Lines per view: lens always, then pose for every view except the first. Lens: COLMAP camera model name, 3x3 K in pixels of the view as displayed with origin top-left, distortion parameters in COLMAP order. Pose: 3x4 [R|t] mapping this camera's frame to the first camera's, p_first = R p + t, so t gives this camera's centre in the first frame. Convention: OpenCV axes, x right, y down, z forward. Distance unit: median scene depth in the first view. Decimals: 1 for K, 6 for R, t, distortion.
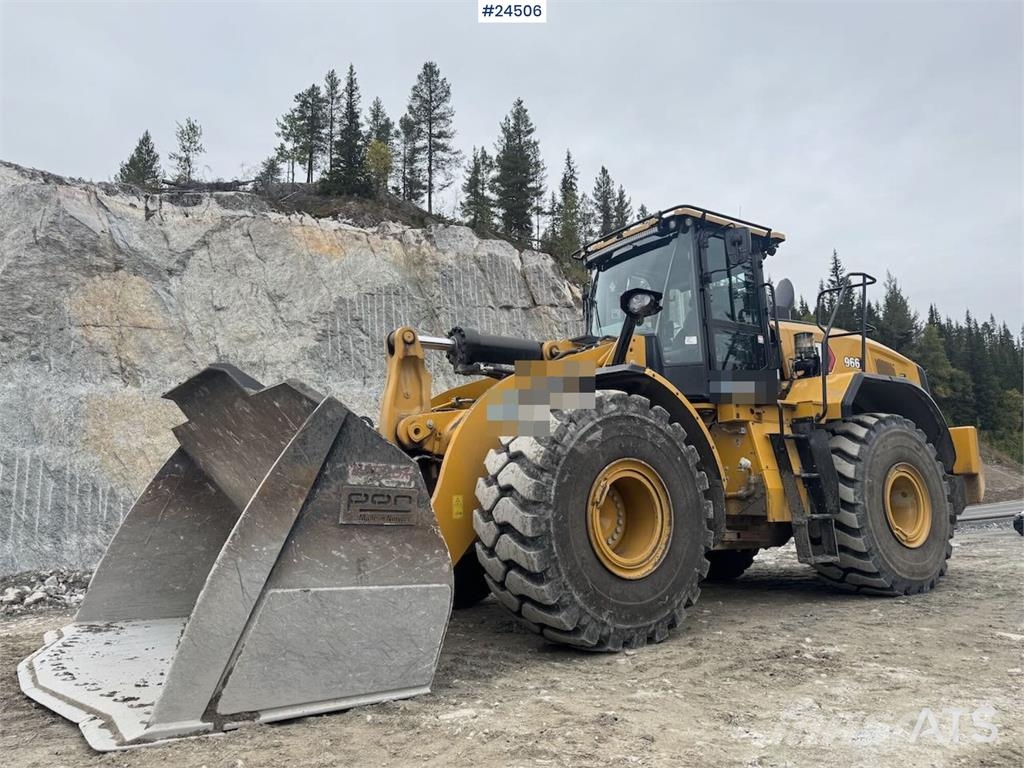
lens RADIAL K [[711.6, 0, 511.0], [0, 711.6, 382.8], [0, 0, 1]] dist [0.111449, -0.170051]
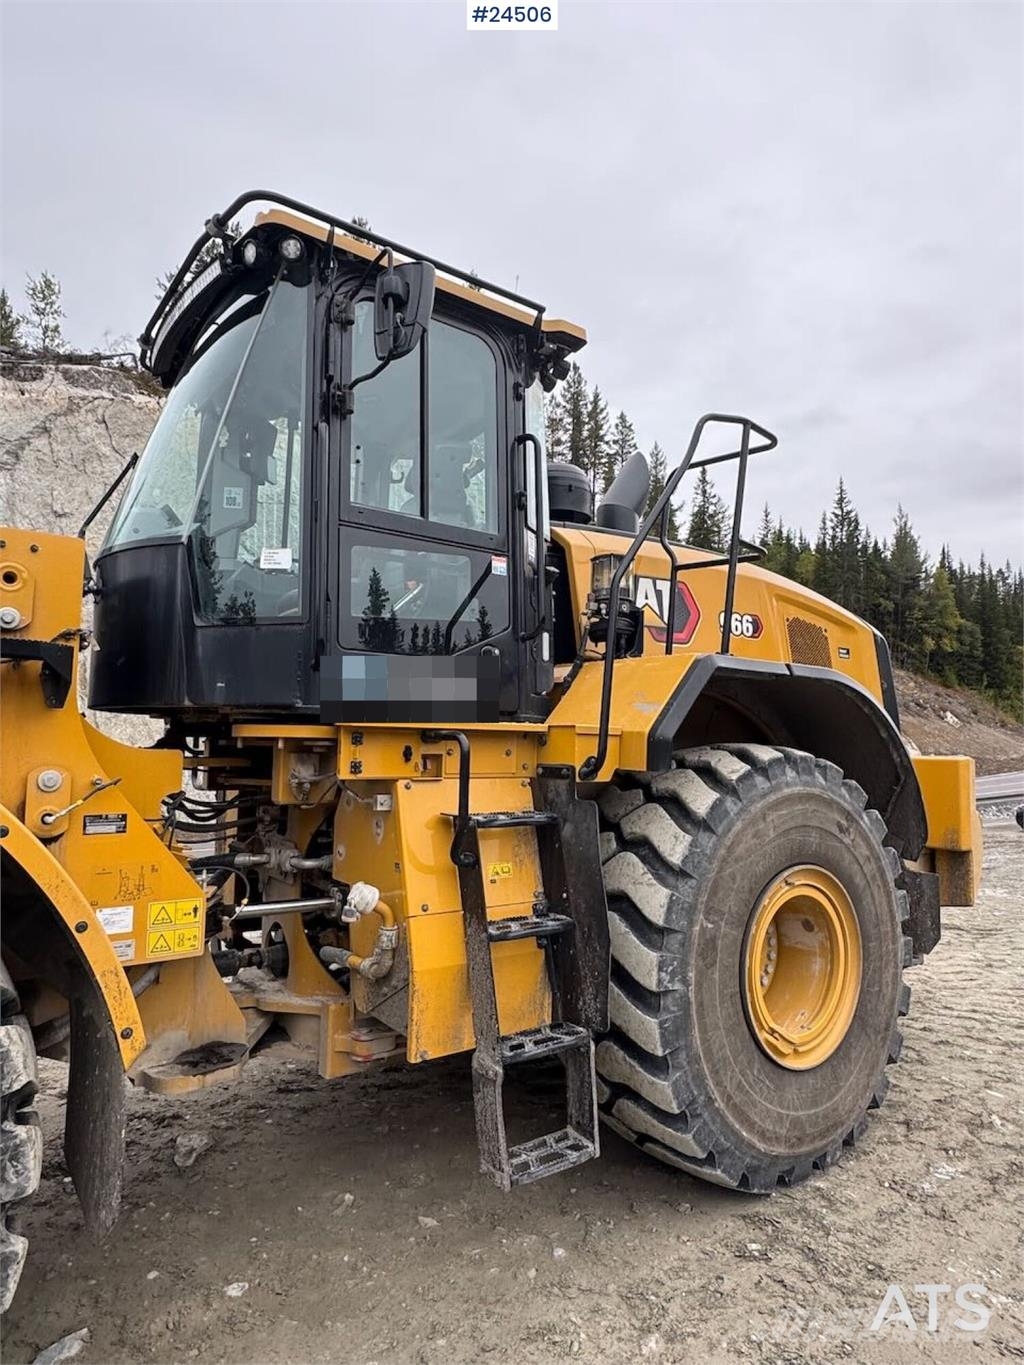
lens RADIAL K [[813.3, 0, 518.7], [0, 813.3, 681.1], [0, 0, 1]] dist [-0.006576, 0.000488]
pose [[0.998294, 0.028138, 0.051152, 0.056709], [-0.031947, 0.996652, 0.075257, -0.004878], [-0.048863, -0.076763, 0.995851, 0.088137]]
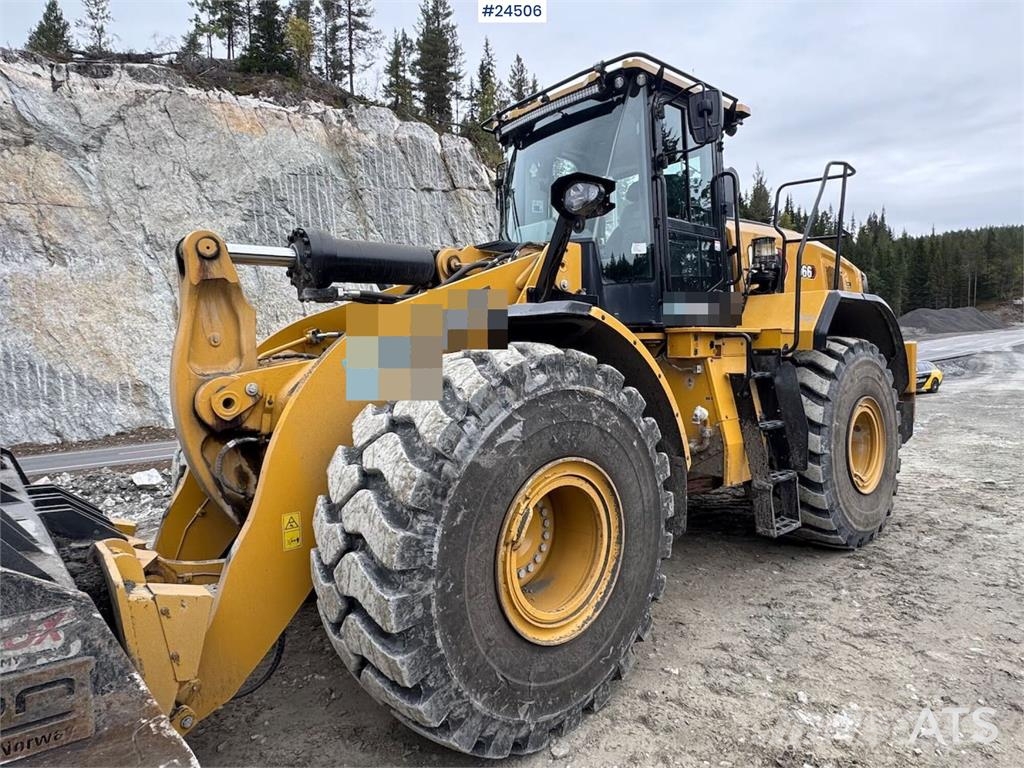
lens RADIAL K [[608.7, 0, 510.4], [0, 608.7, 384.7], [0, 0, 1]] dist [-0.017718, 0.011761]
pose [[0.992958, -0.017382, 0.117185, 0.006700], [-0.006812, 0.979164, 0.202959, -0.007498], [-0.118271, -0.202328, 0.972150, 0.058678]]
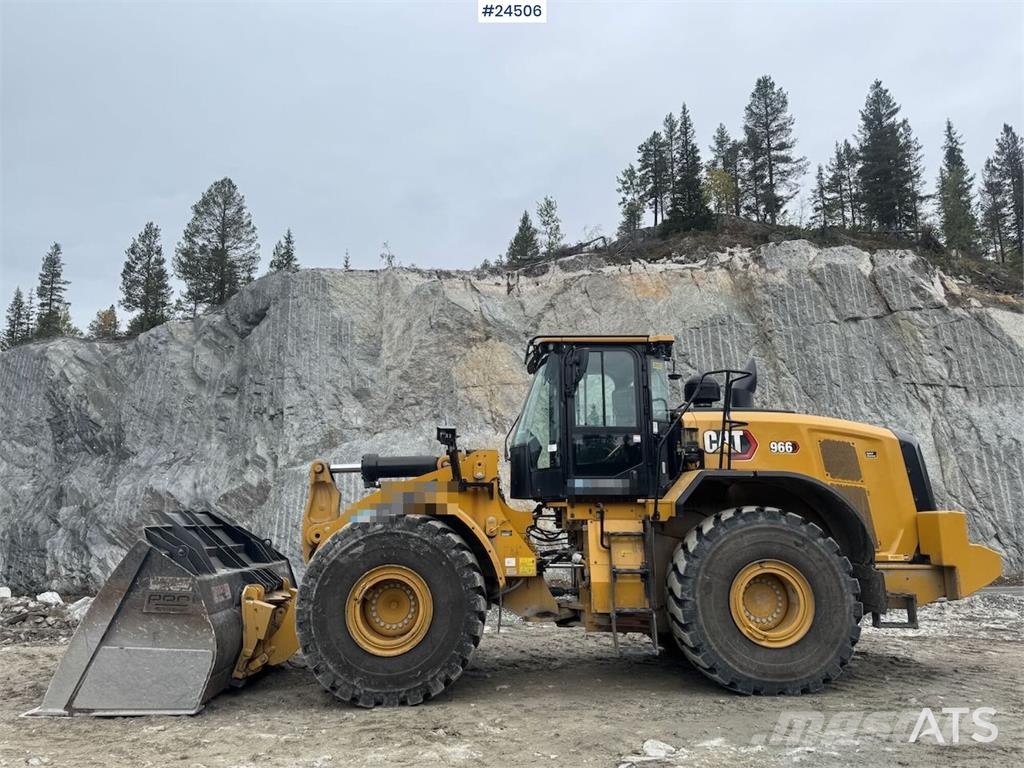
lens RADIAL K [[705.5, 0, 512.0], [0, 705.5, 384.0], [0, 0, 1]] dist [0.110023, -0.160766]
pose [[0.842935, -0.092773, -0.529956, 0.129231], [0.079169, 0.995687, -0.048379, -0.017831], [0.532159, -0.001176, 0.846644, -0.002759]]
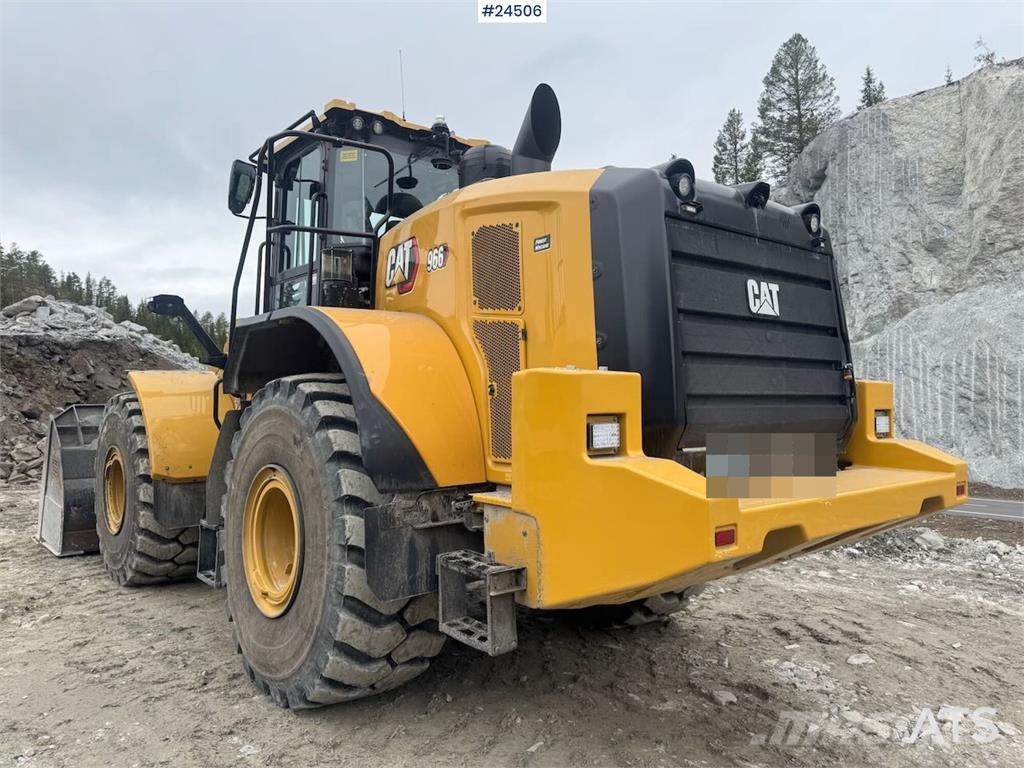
lens RADIAL K [[720.7, 0, 528.3], [0, 720.7, 378.3], [0, 0, 1]] dist [0.008804, 0.002039]
pose [[0.111565, -0.022083, -0.993512, 0.183889], [0.158148, 0.987406, -0.004188, 0.012663], [0.981092, -0.156655, 0.113653, 0.186983]]
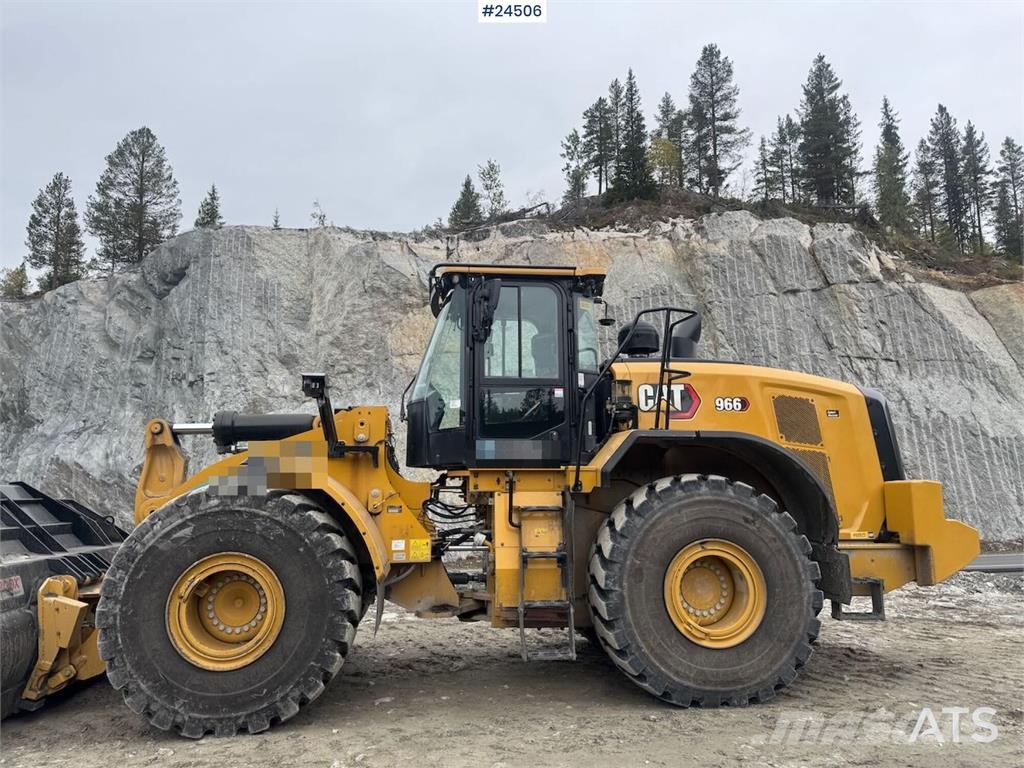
lens RADIAL K [[705.5, 0, 512.0], [0, 705.5, 384.0], [0, 0, 1]] dist [0.110023, -0.160766]
pose [[0.882992, -0.063768, -0.465037, 0.118955], [0.069777, 0.997553, -0.004299, -0.012021], [0.464173, -0.028653, 0.885281, 0.032776]]
